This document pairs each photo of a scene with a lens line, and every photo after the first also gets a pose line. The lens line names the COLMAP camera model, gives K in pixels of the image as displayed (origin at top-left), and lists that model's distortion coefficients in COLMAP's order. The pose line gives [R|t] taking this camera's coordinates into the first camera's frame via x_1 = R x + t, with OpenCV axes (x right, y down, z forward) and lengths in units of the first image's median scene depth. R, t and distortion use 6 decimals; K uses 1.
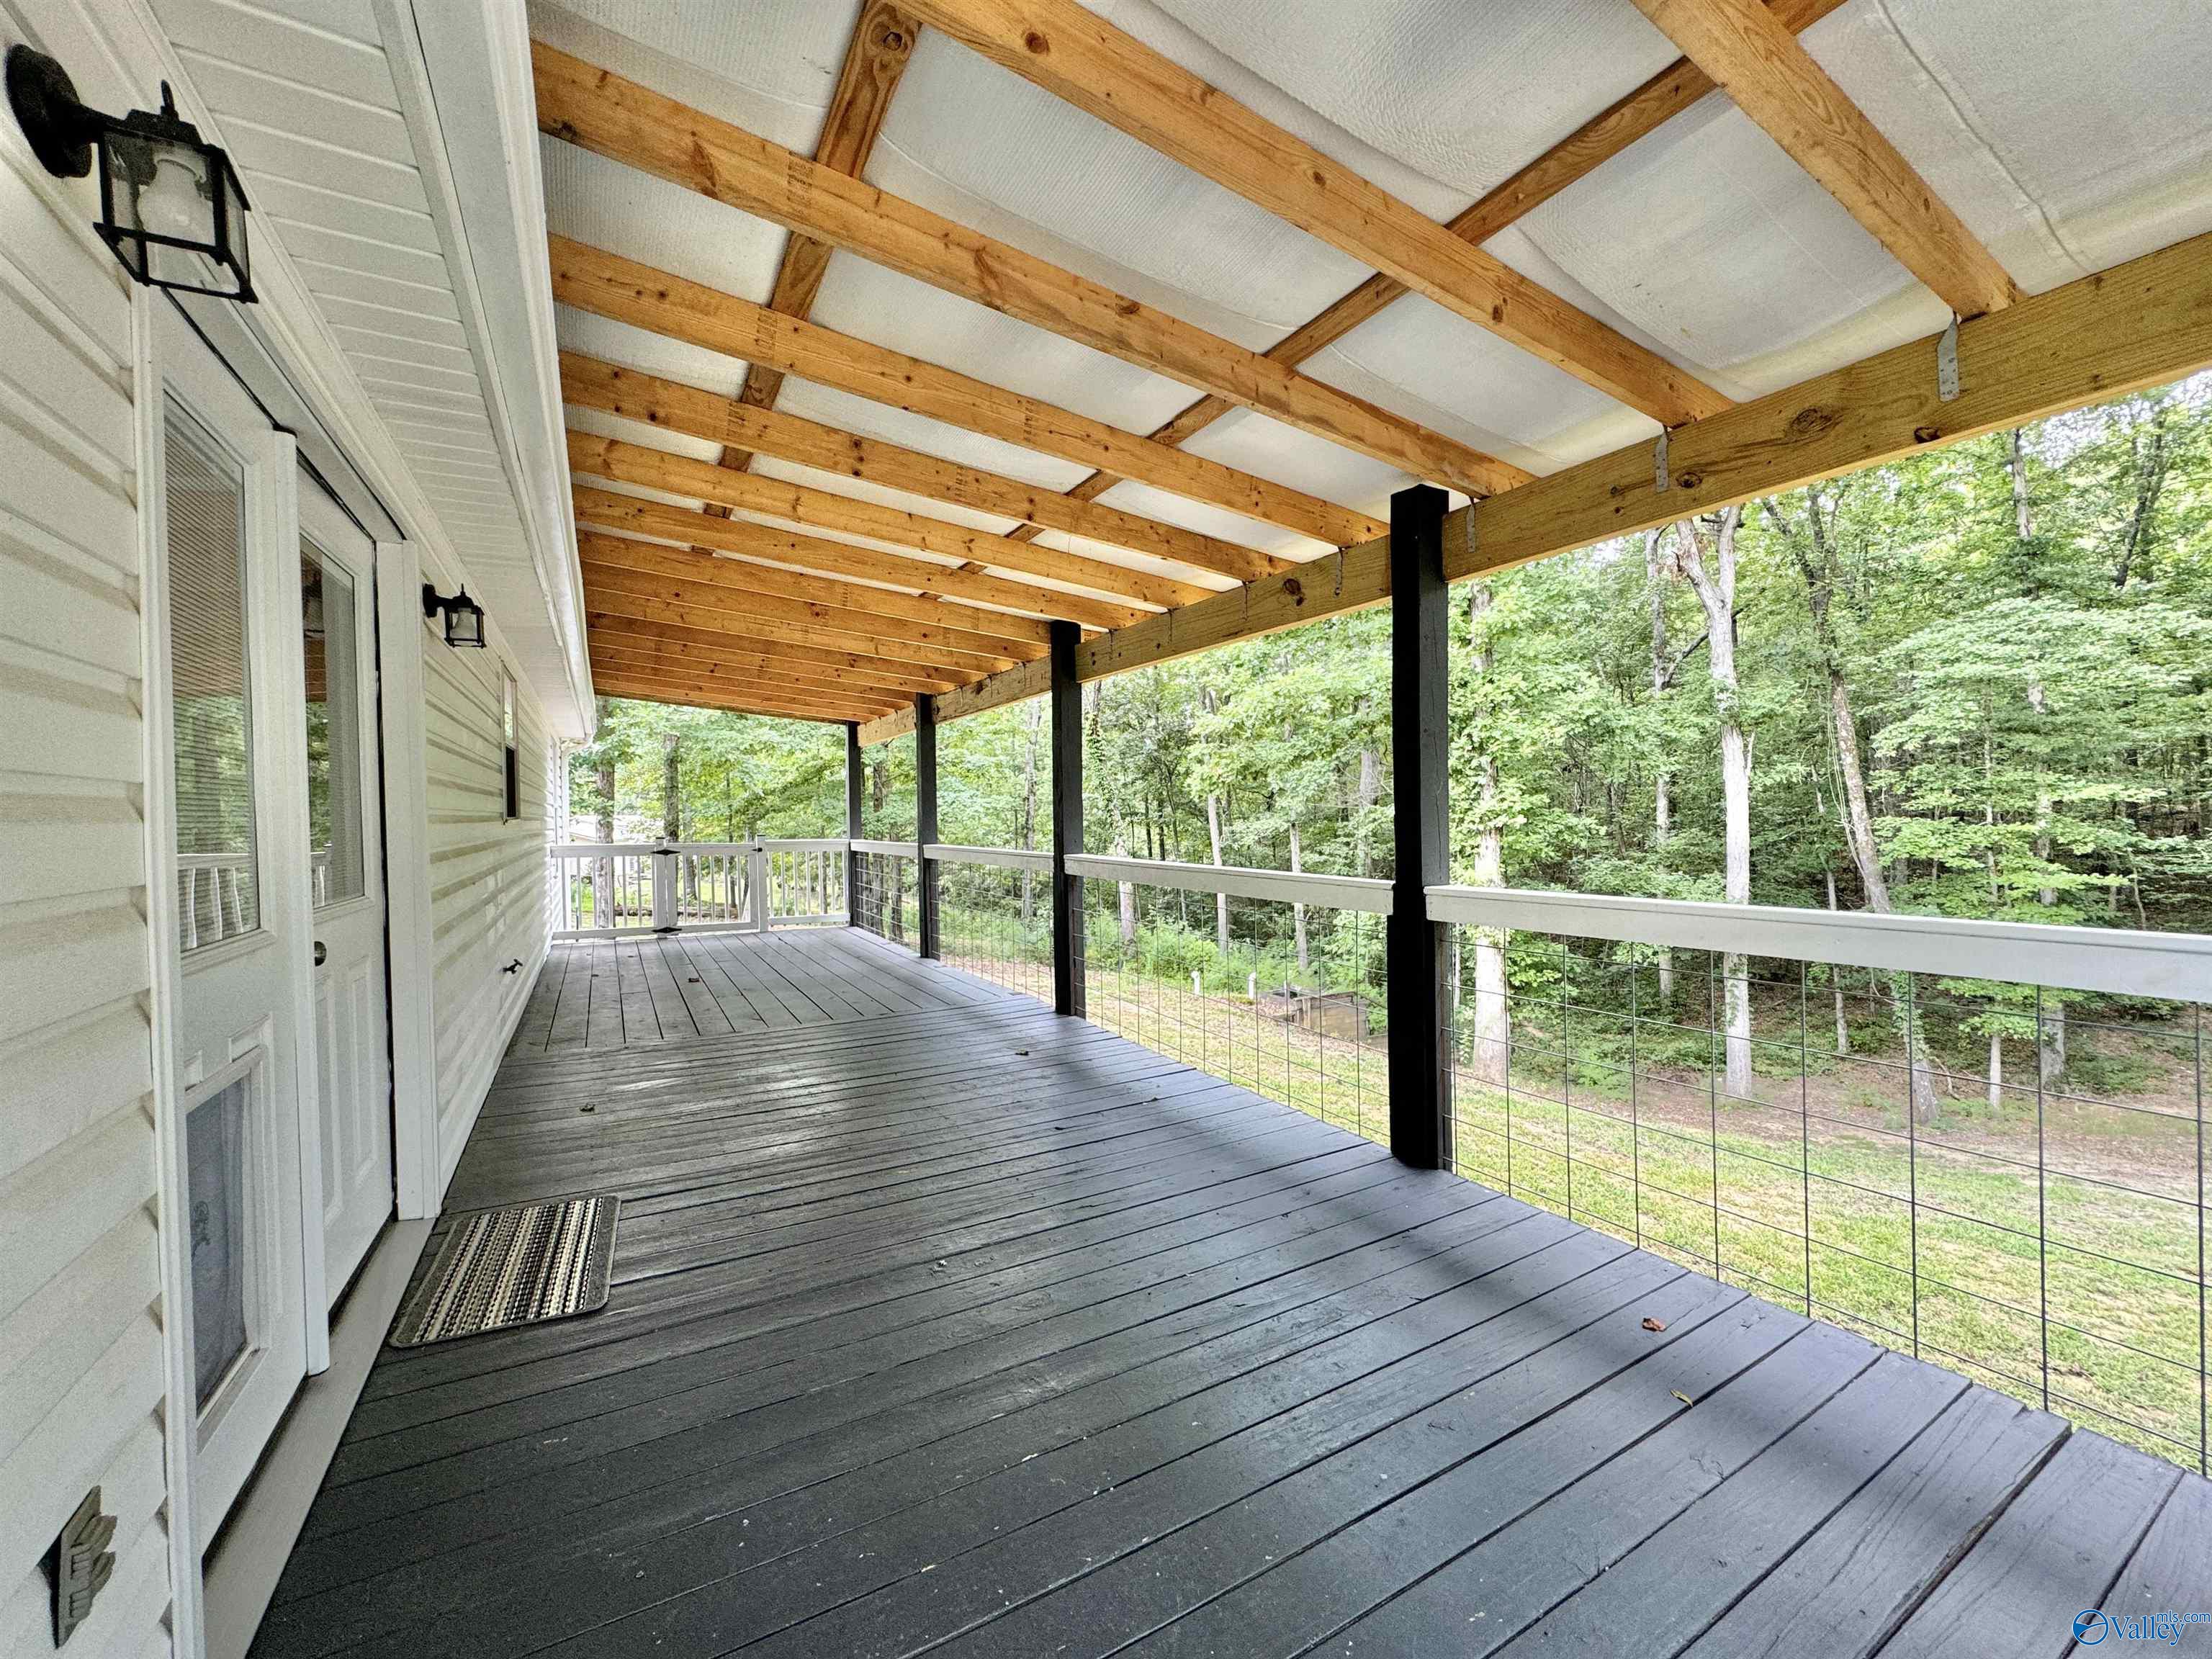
lens RADIAL K [[883.4, 0, 1105.8], [0, 883.4, 825.9], [0, 0, 1]] dist [-0.002122, 0.000456]
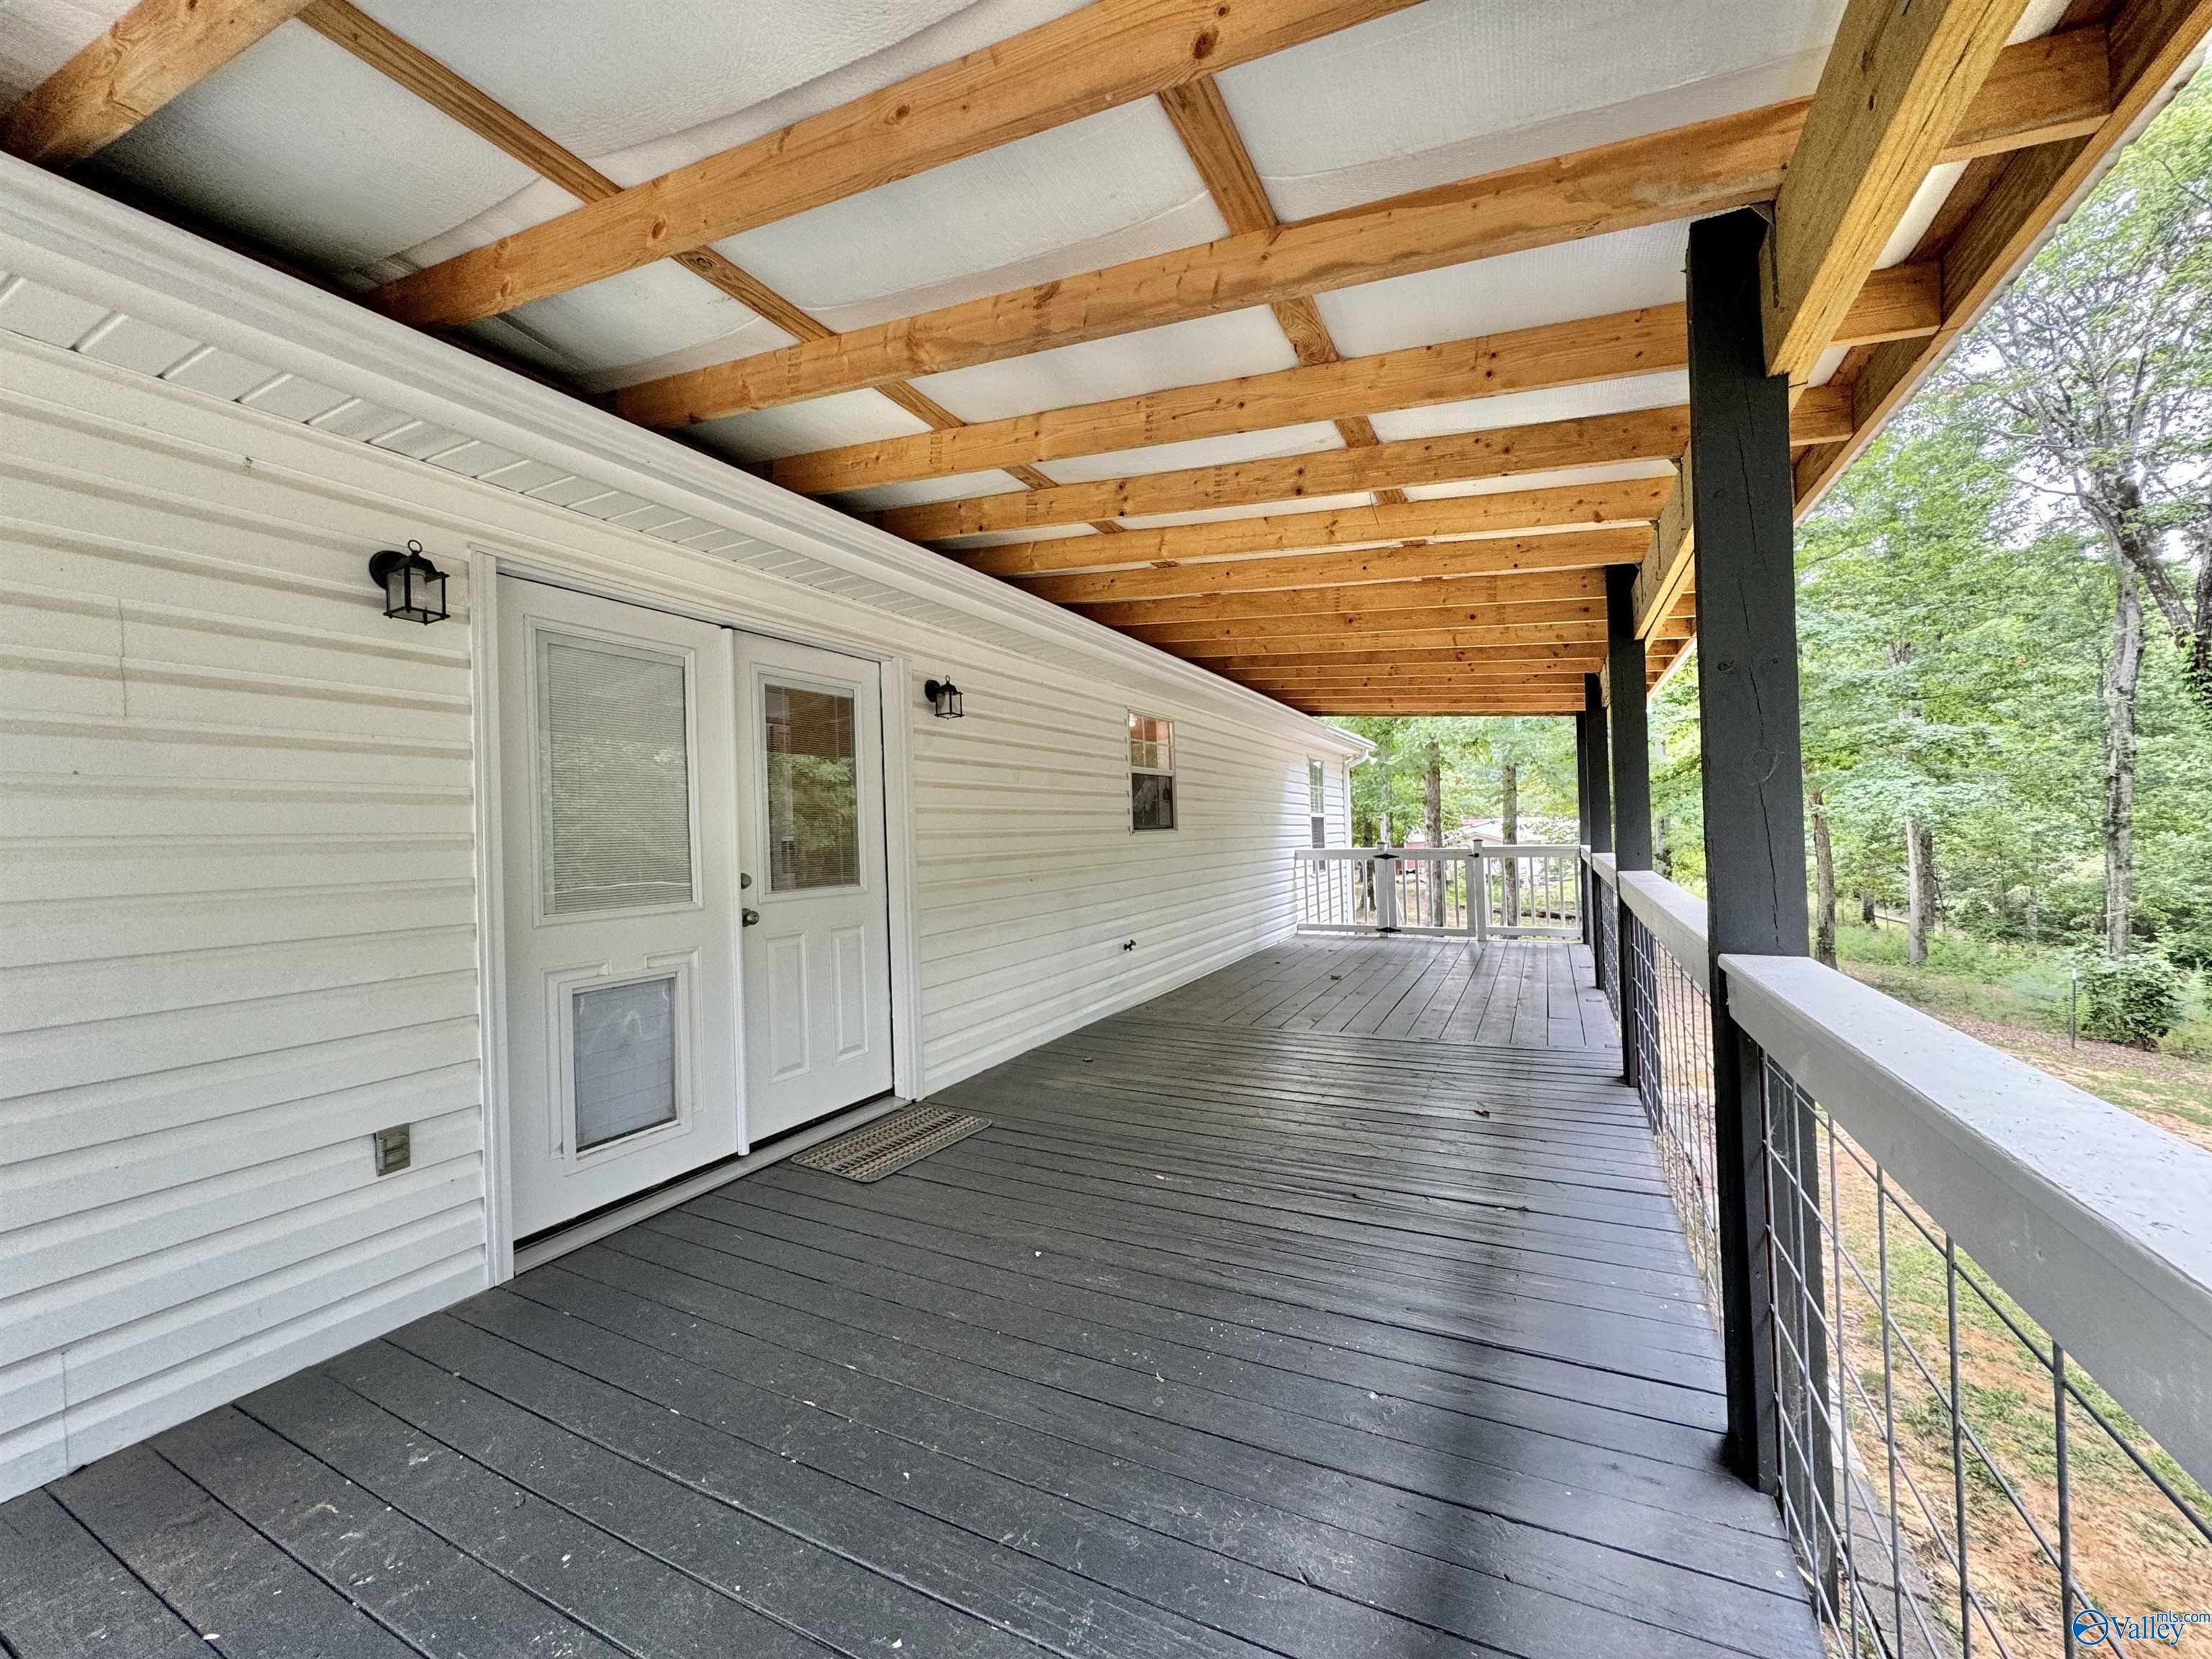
lens RADIAL K [[883.4, 0, 1102.5], [0, 883.4, 826.6], [0, 0, 1]] dist [-0.002122, 0.000456]
pose [[0.552544, -0.011470, -0.833405, 0.635033], [0.011805, 0.999913, -0.005935, -0.012325], [0.833400, -0.006559, 0.552631, 0.403109]]
